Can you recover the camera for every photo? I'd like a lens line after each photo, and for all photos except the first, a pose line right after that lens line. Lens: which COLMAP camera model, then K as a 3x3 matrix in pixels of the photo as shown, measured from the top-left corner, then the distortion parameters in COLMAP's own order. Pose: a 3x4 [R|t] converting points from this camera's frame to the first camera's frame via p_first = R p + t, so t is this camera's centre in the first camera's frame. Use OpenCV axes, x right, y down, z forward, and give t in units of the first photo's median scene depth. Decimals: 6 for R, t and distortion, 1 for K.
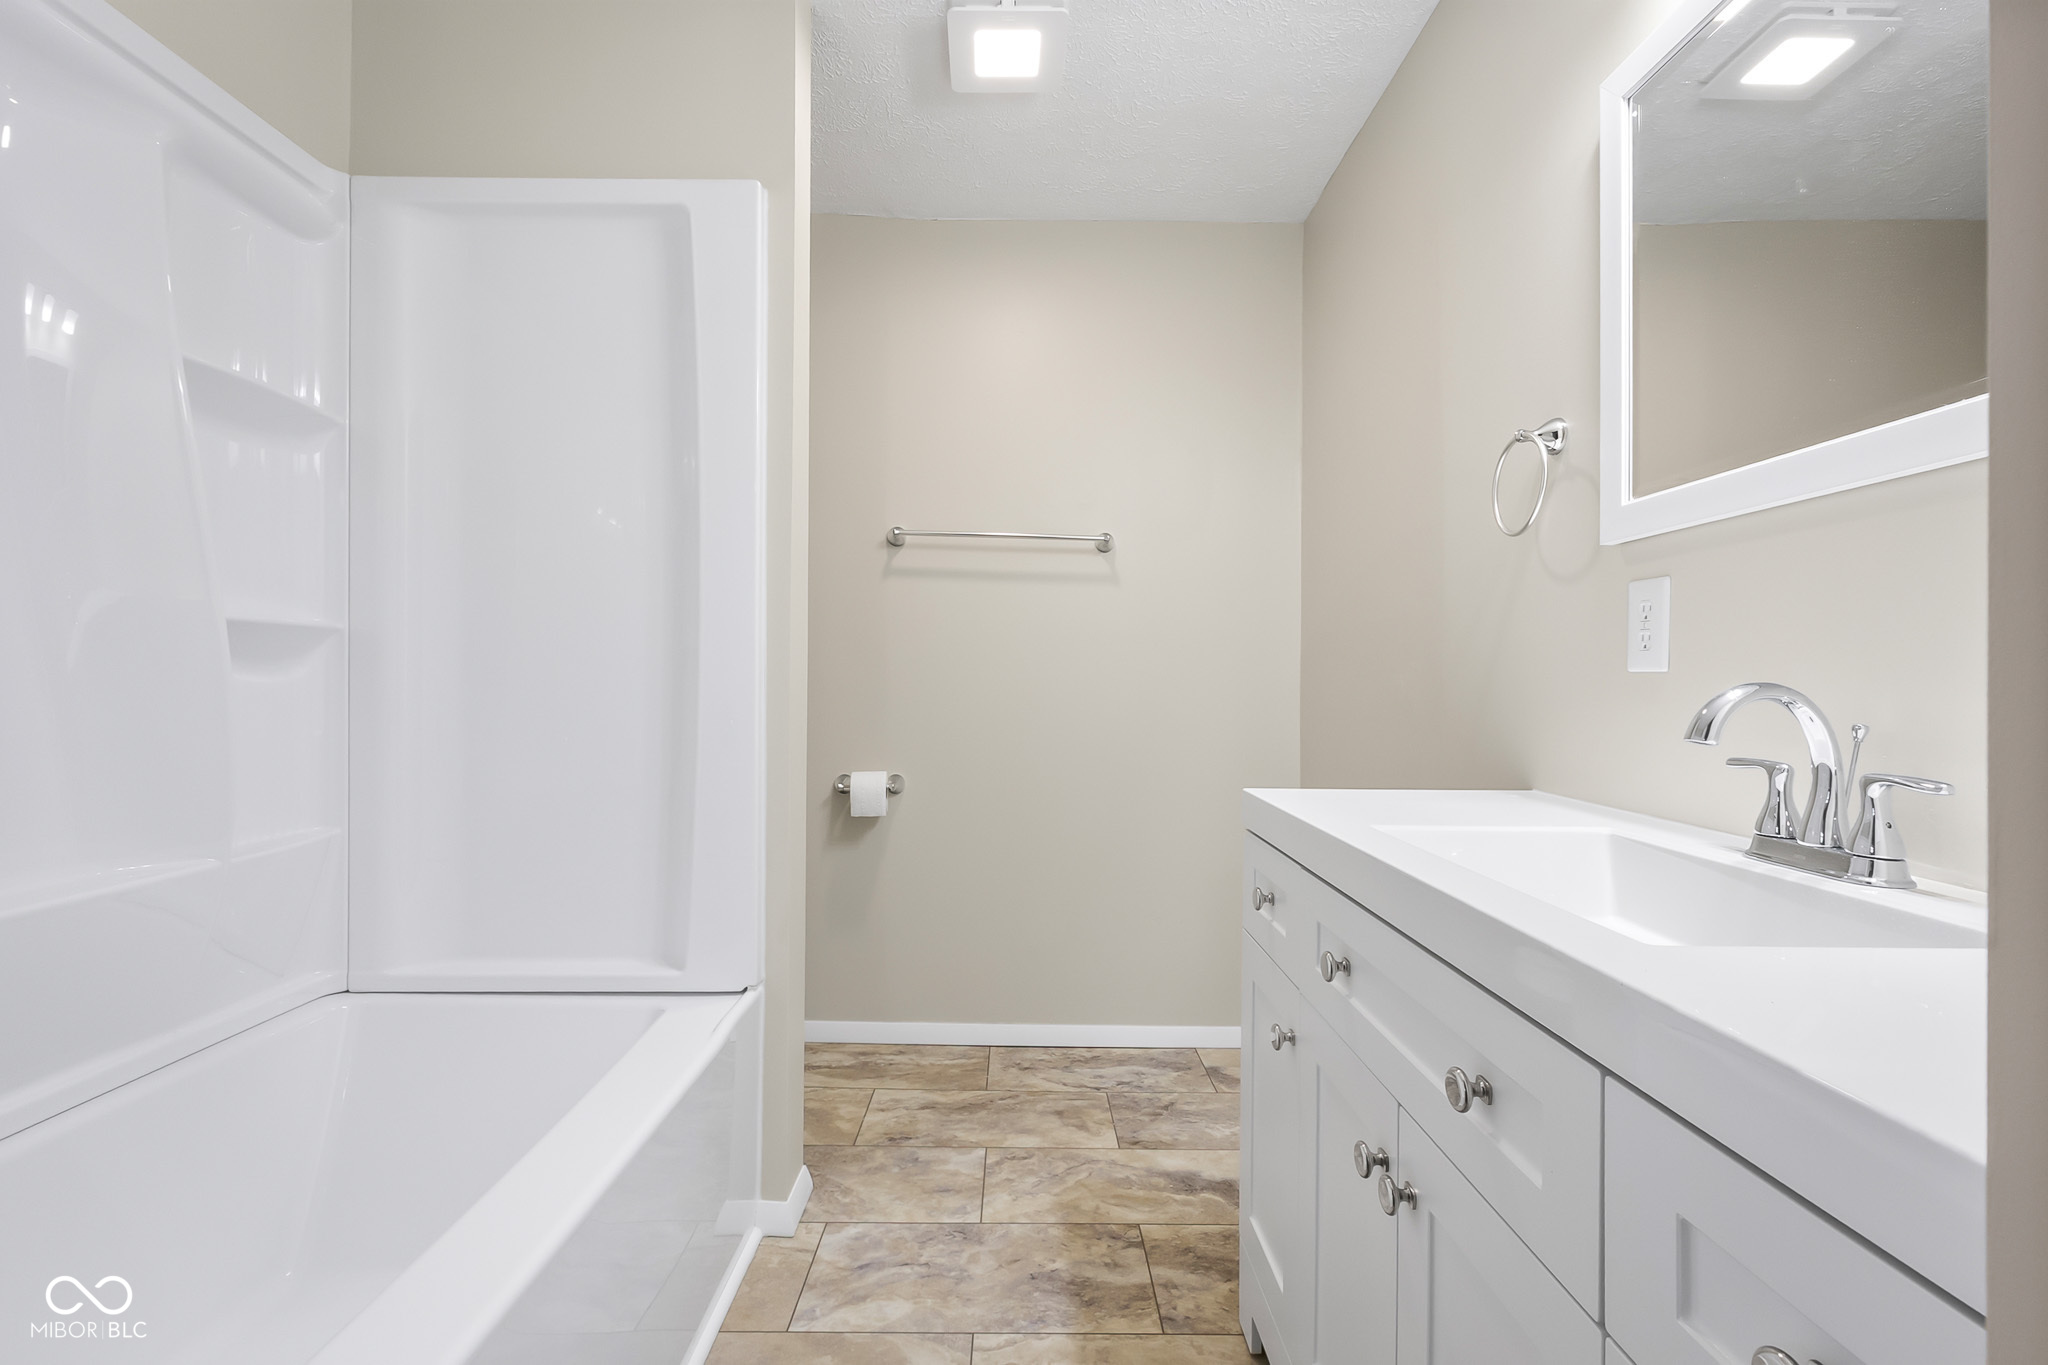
lens RADIAL K [[913.3, 0, 1023.5], [0, 913.3, 668.3], [0, 0, 1]] dist [0.000800, -0.000208]
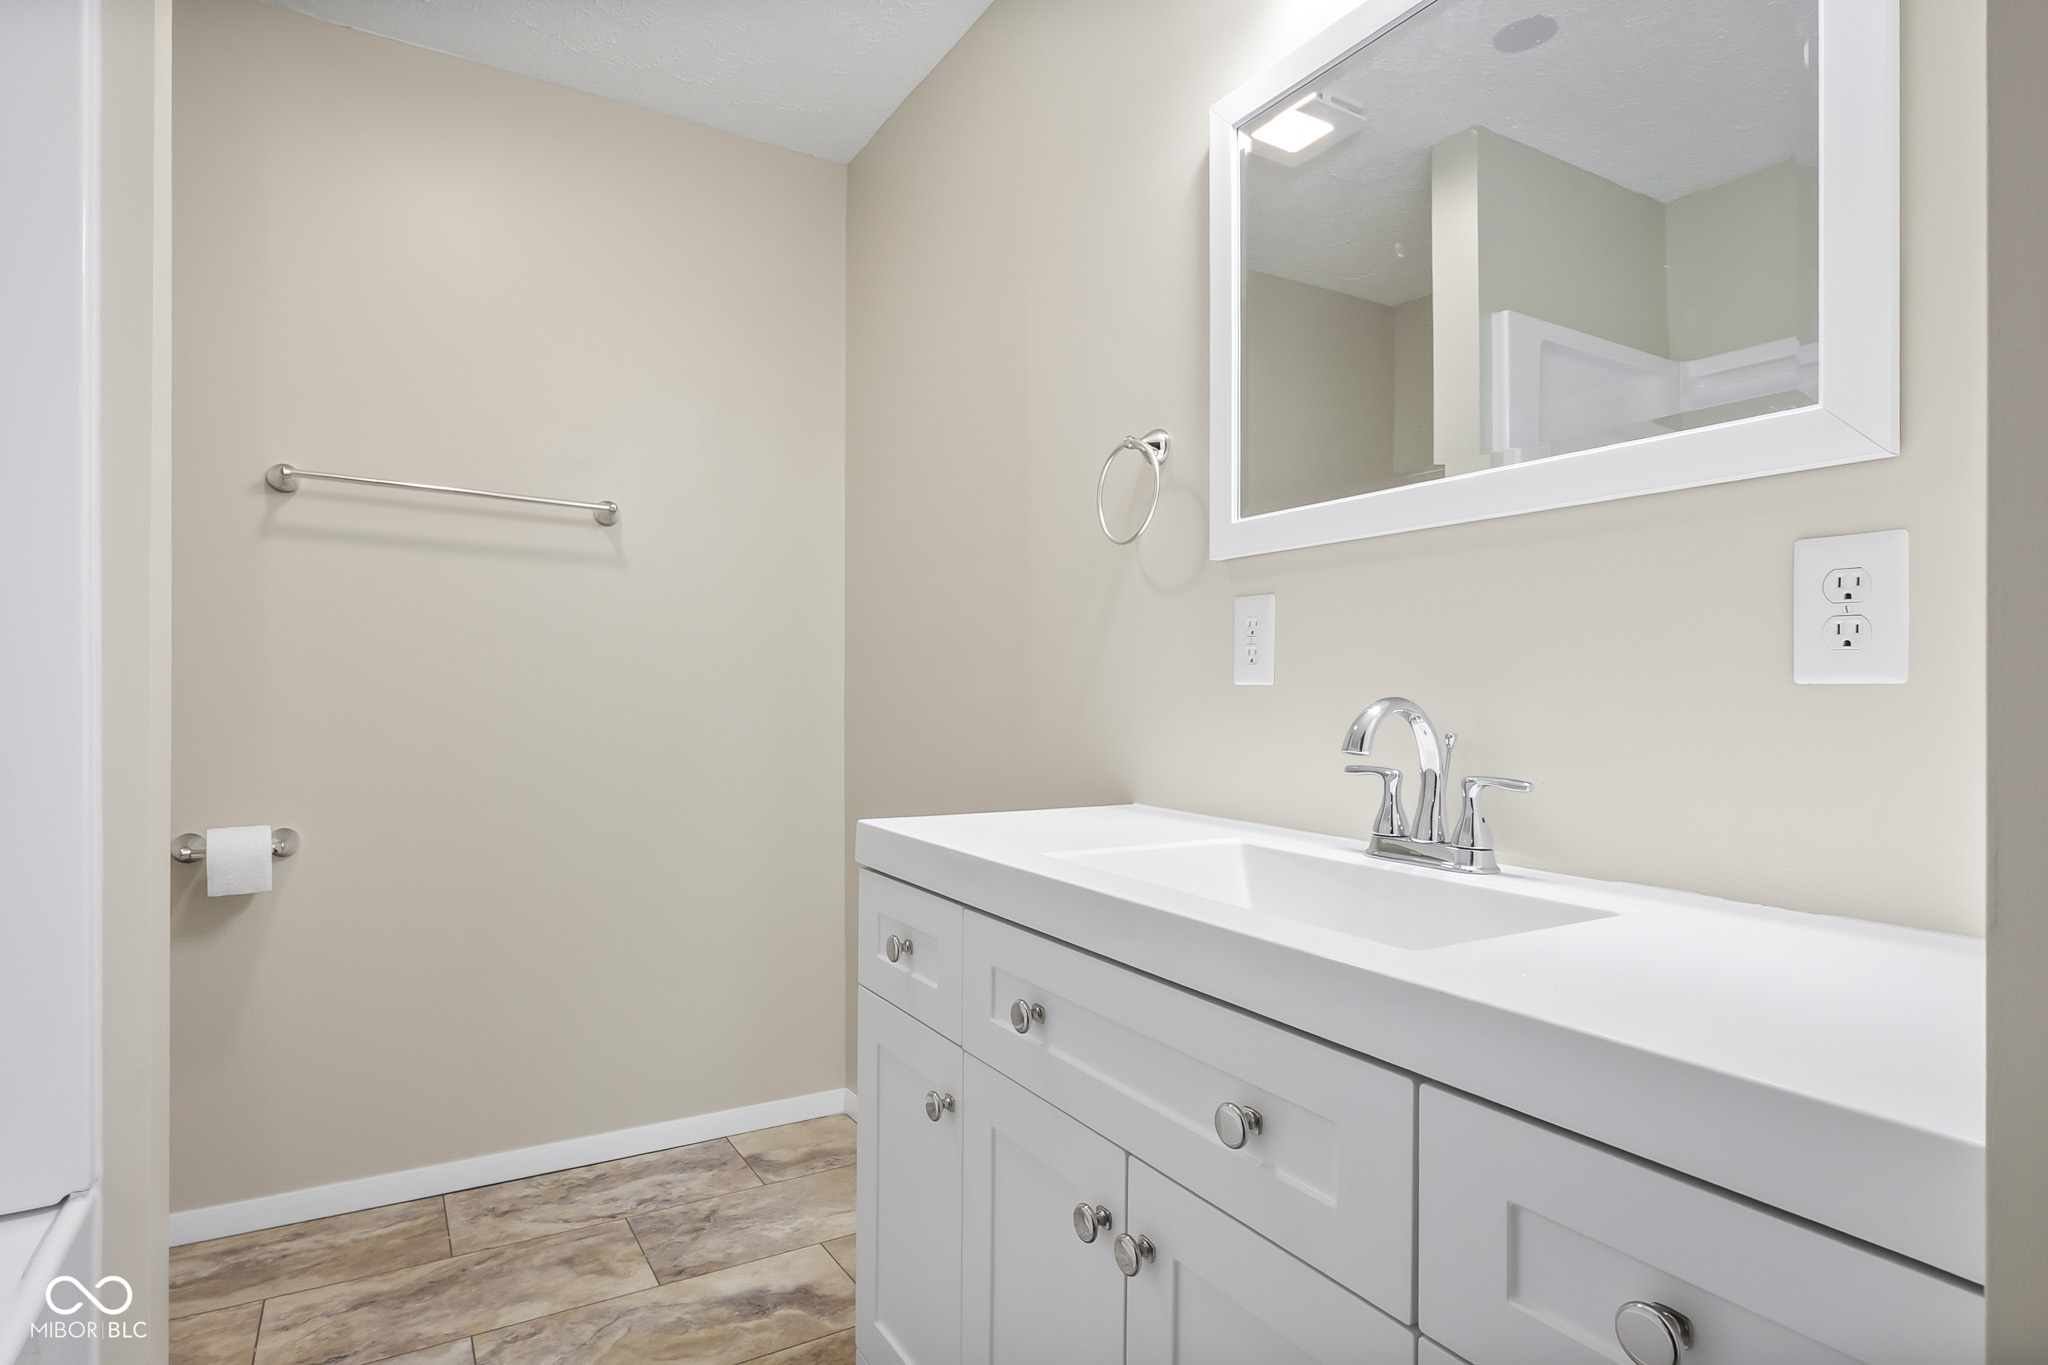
lens RADIAL K [[1067.6, 0, 994.6], [0, 1067.6, 678.0], [0, 0, 1]] dist [0.002971, 0.000029]
pose [[0.862158, 0.005594, 0.506609, -0.109469], [-0.008180, 0.999962, 0.002880, -0.002941], [-0.506574, -0.006627, 0.862171, 0.058567]]
